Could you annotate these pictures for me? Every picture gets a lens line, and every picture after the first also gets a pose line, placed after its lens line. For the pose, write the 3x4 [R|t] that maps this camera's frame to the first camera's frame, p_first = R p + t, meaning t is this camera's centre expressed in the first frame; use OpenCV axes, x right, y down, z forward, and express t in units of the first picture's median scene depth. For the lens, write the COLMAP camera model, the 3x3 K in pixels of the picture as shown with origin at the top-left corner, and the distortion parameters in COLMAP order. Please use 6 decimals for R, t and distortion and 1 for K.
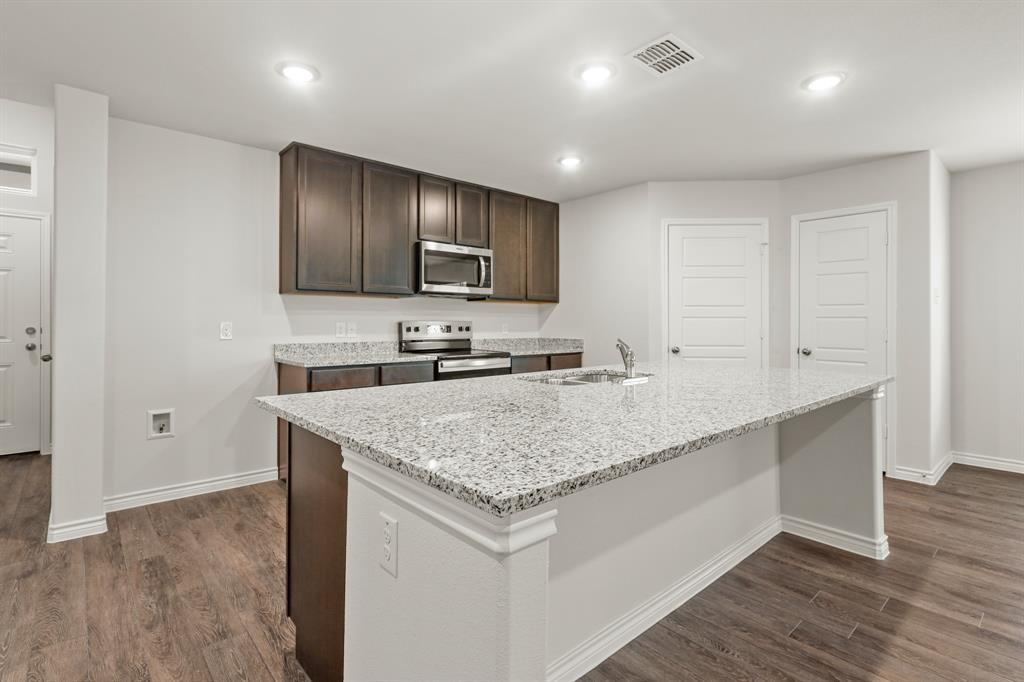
lens RADIAL K [[480.6, 0, 503.9], [0, 480.6, 325.2], [0, 0, 1]] dist [0.002003, -0.000190]
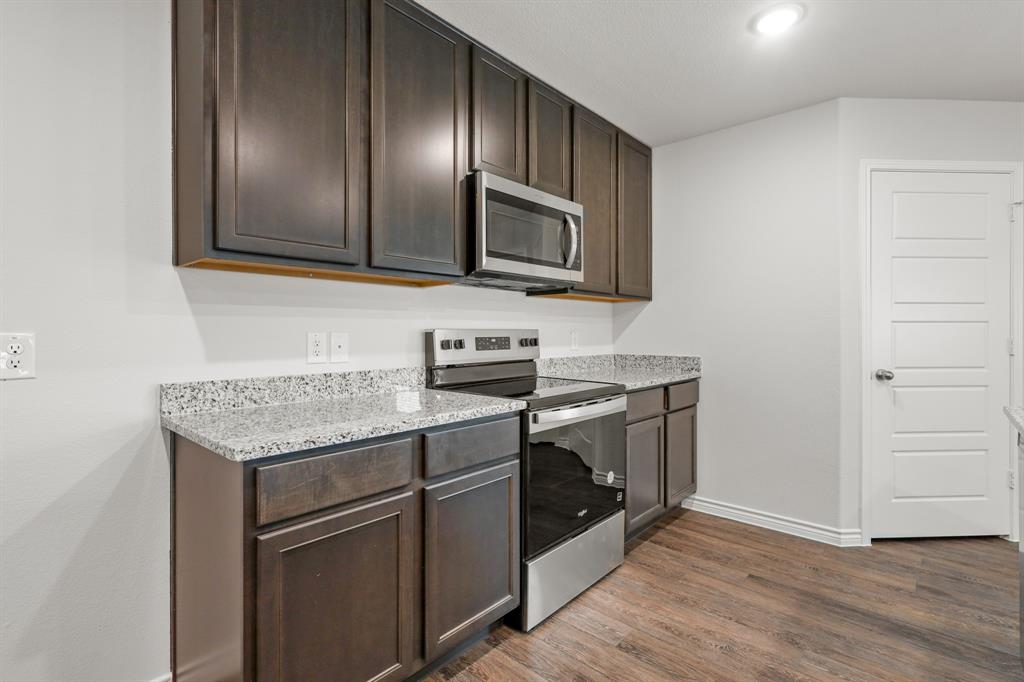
lens RADIAL K [[480.6, 0, 510.6], [0, 480.6, 332.9], [0, 0, 1]] dist [0.002003, -0.000190]
pose [[0.993119, -0.004378, 0.117030, -0.196925], [0.004625, 0.999988, -0.001833, -0.003379], [-0.117021, 0.002362, 0.993127, 0.482532]]
